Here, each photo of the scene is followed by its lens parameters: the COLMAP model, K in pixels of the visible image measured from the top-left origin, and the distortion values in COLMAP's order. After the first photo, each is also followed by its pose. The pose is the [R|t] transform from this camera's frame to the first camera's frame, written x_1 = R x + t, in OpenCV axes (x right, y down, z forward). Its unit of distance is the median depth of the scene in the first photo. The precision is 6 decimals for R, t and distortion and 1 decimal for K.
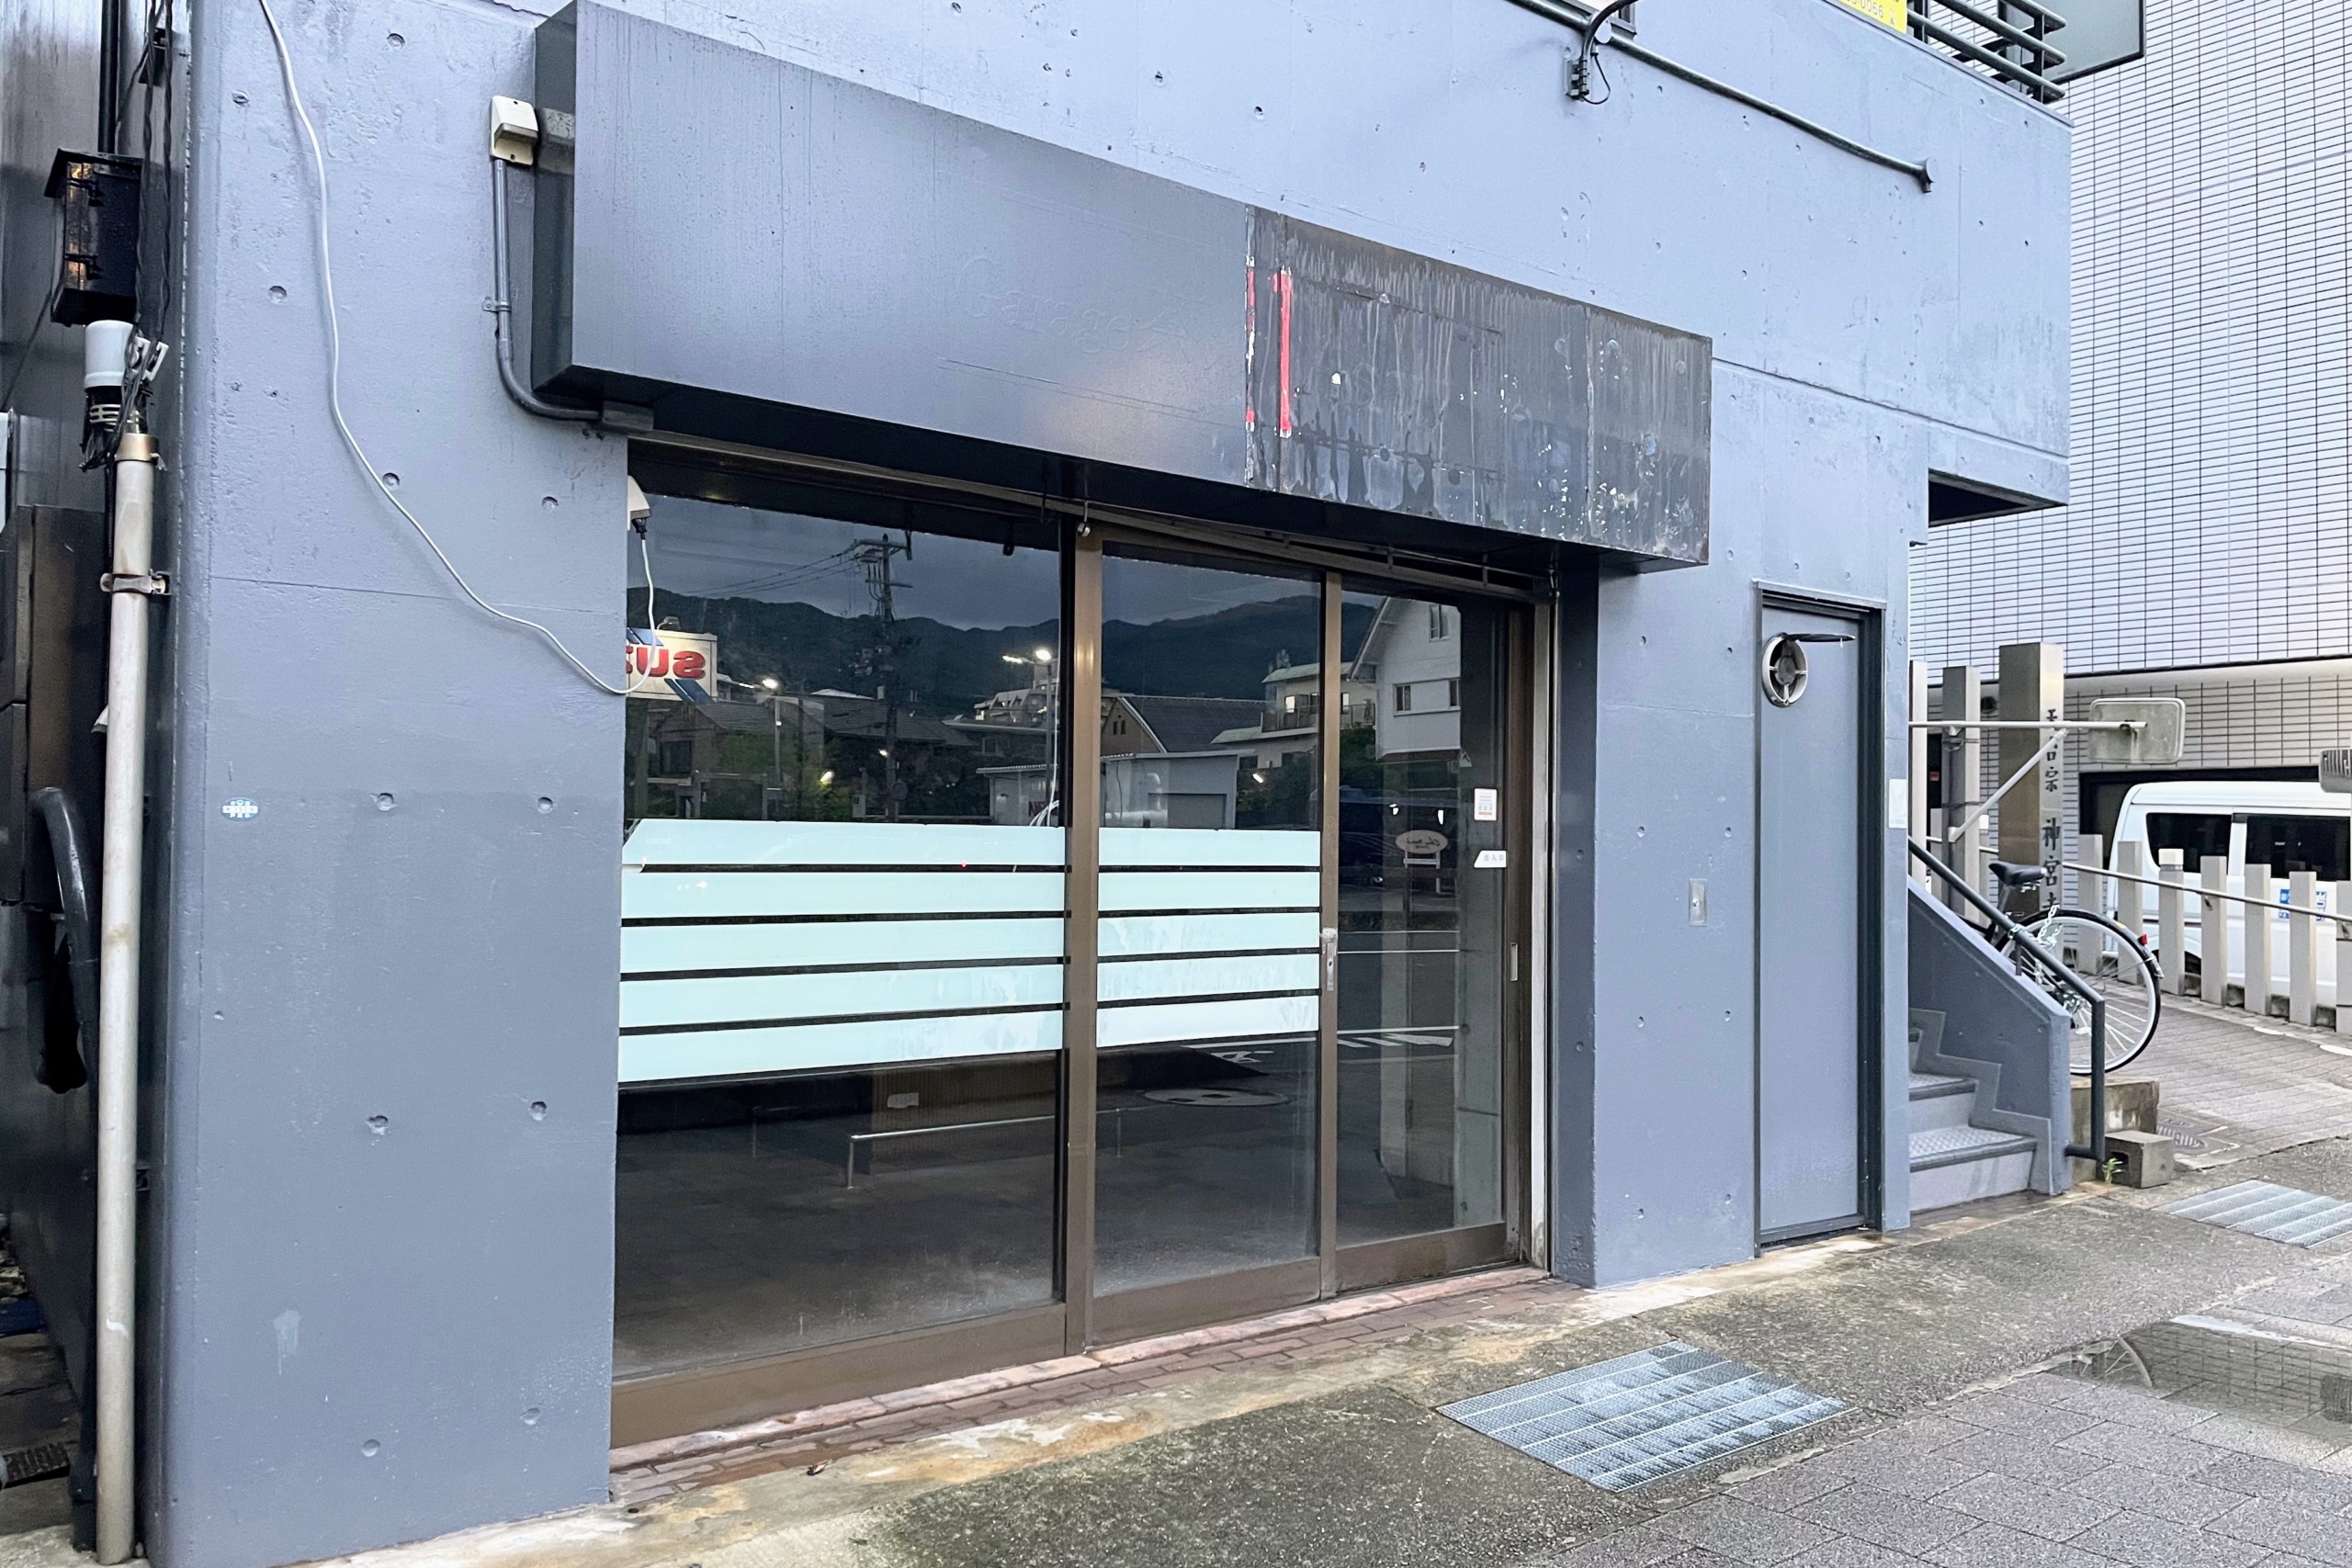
lens RADIAL K [[1741.4, 0, 1178.1], [0, 1741.4, 833.5], [0, 0, 1]] dist [0.058580, -0.000038]
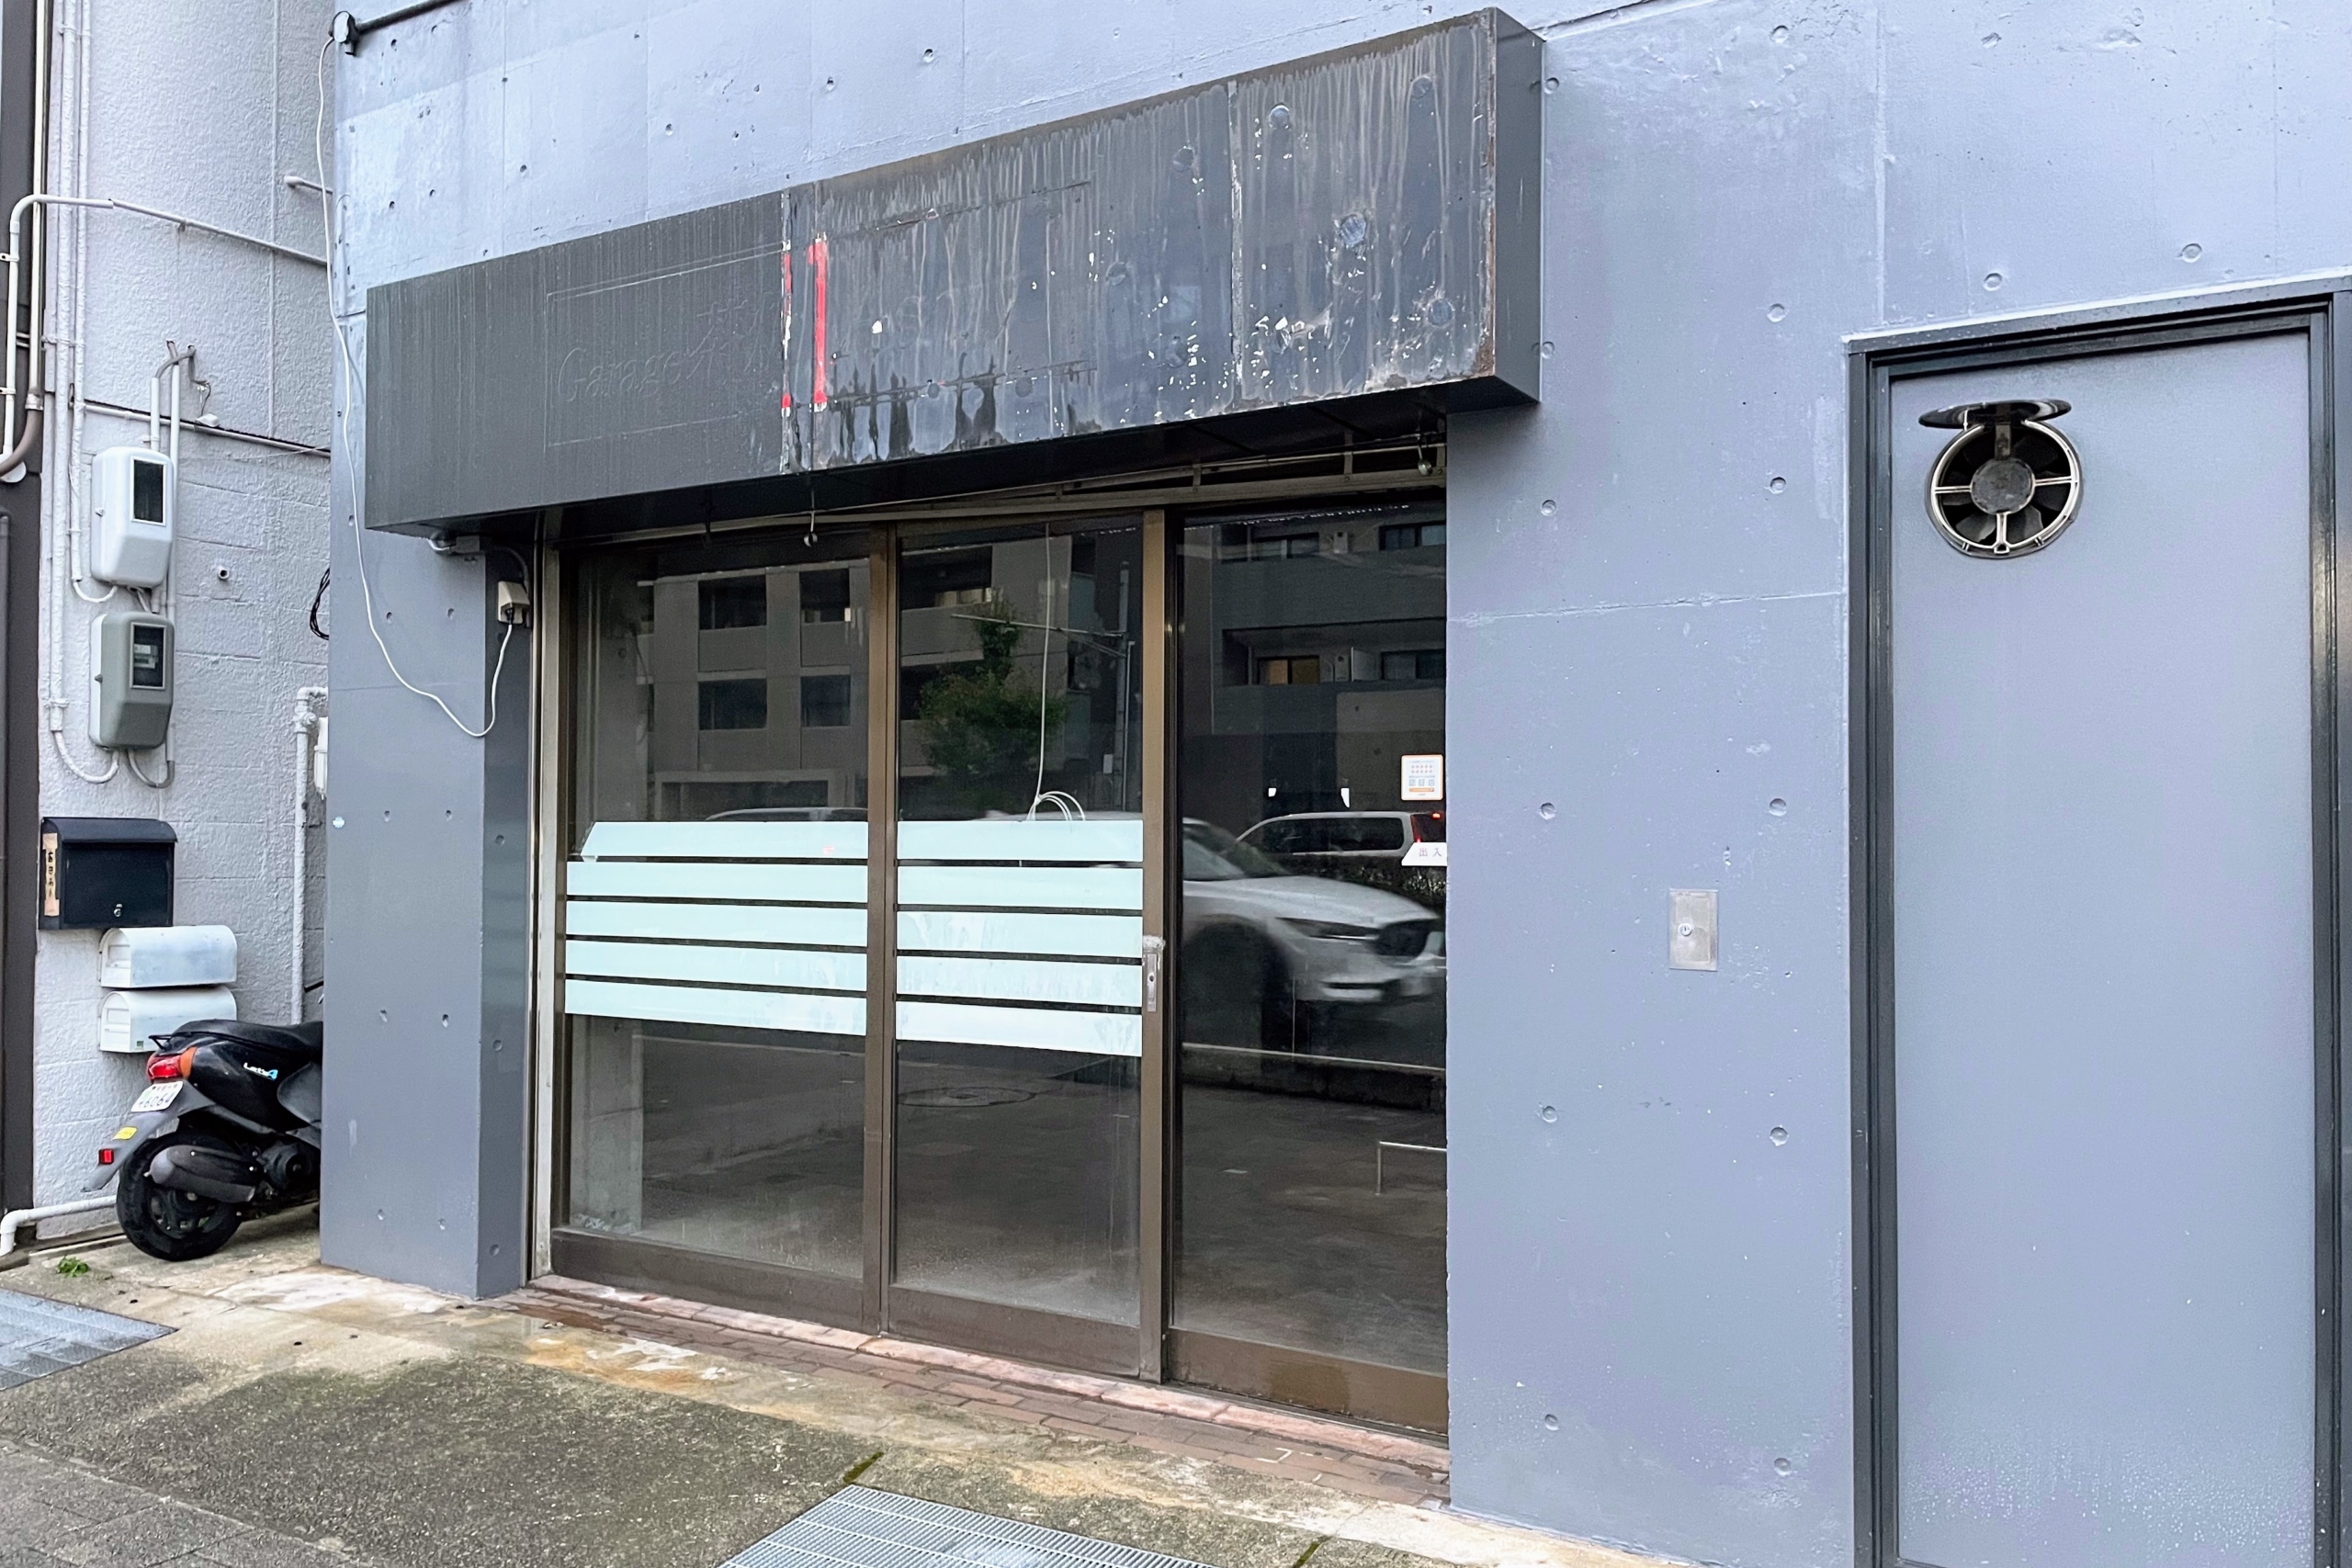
lens RADIAL K [[1716.4, 0, 1178.0], [0, 1716.4, 813.9], [0, 0, 1]] dist [0.043132, -0.001725]
pose [[0.386950, -0.021995, -0.921838, 0.954480], [0.008302, 0.999758, -0.020369, 0.014030], [0.922063, 0.000228, 0.387039, 0.776594]]
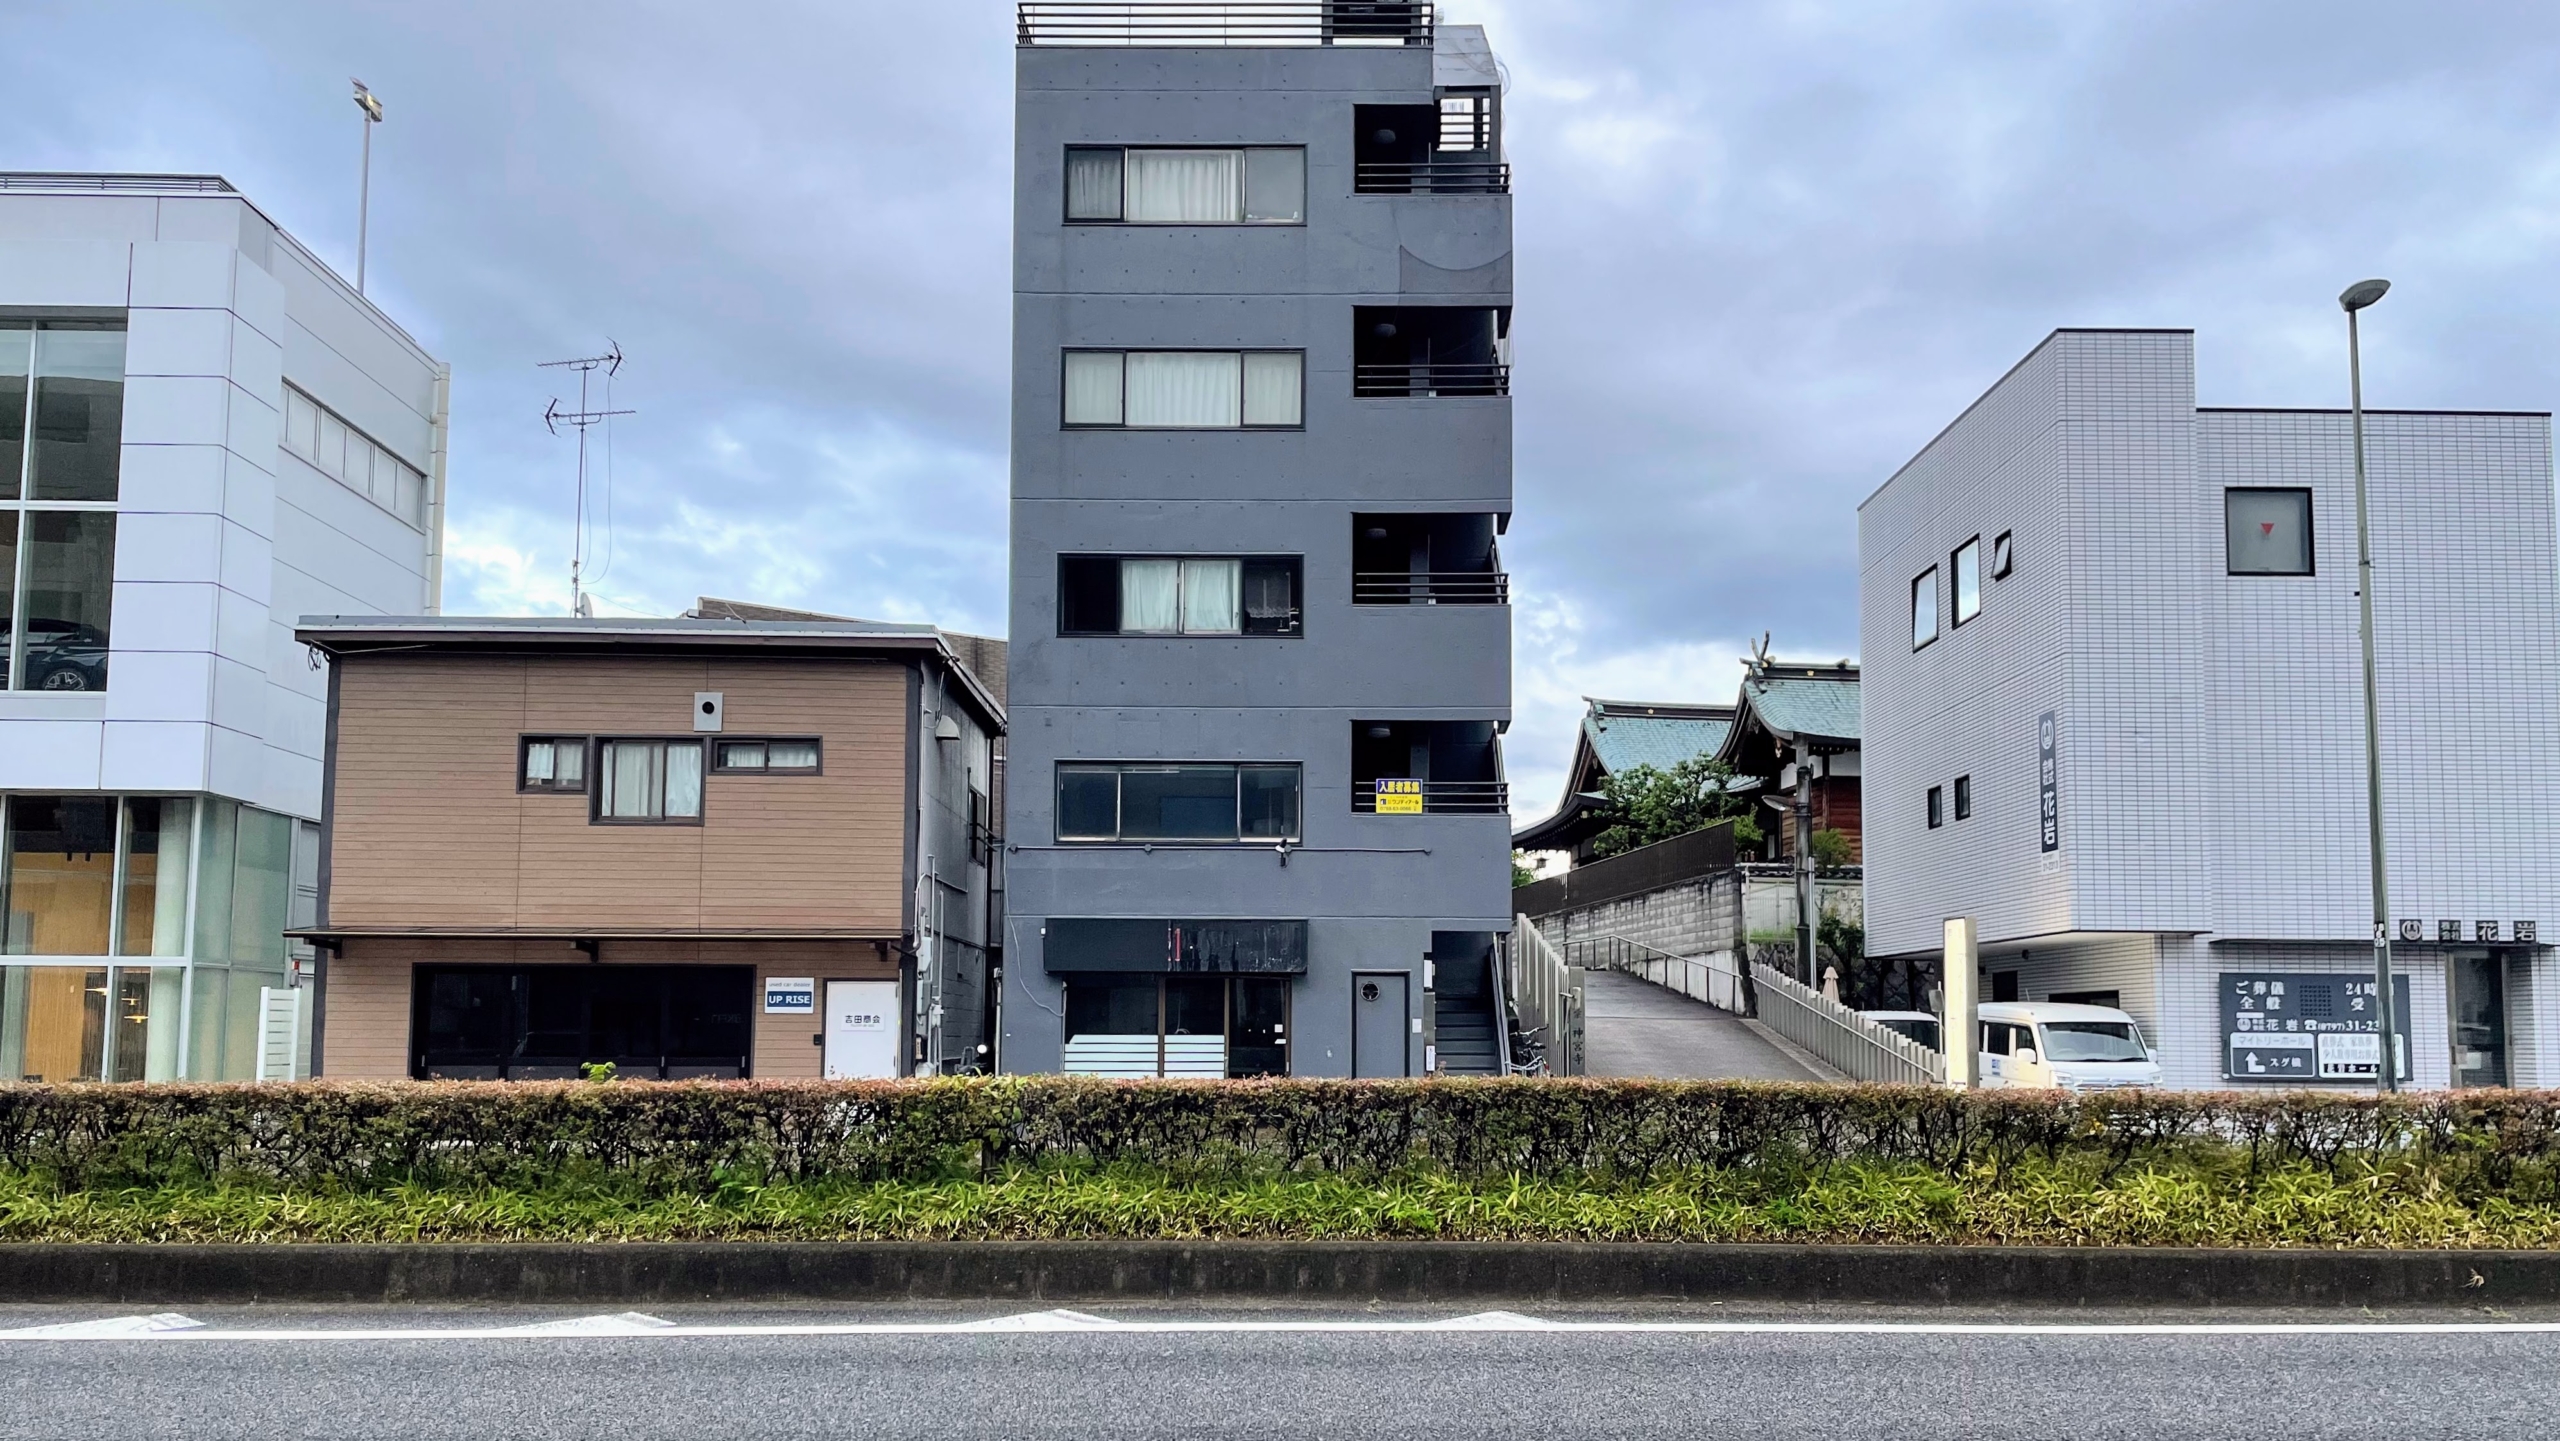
lens RADIAL K [[1973.2, 0, 1289.5], [0, 1973.2, 863.0], [0, 0, 1]] dist [0.120613, -0.111804]
pose [[0.806278, -0.044512, -0.589860, 3.674439], [0.009403, 0.998003, -0.062458, -0.142004], [0.591463, 0.044812, 0.805086, -3.439997]]
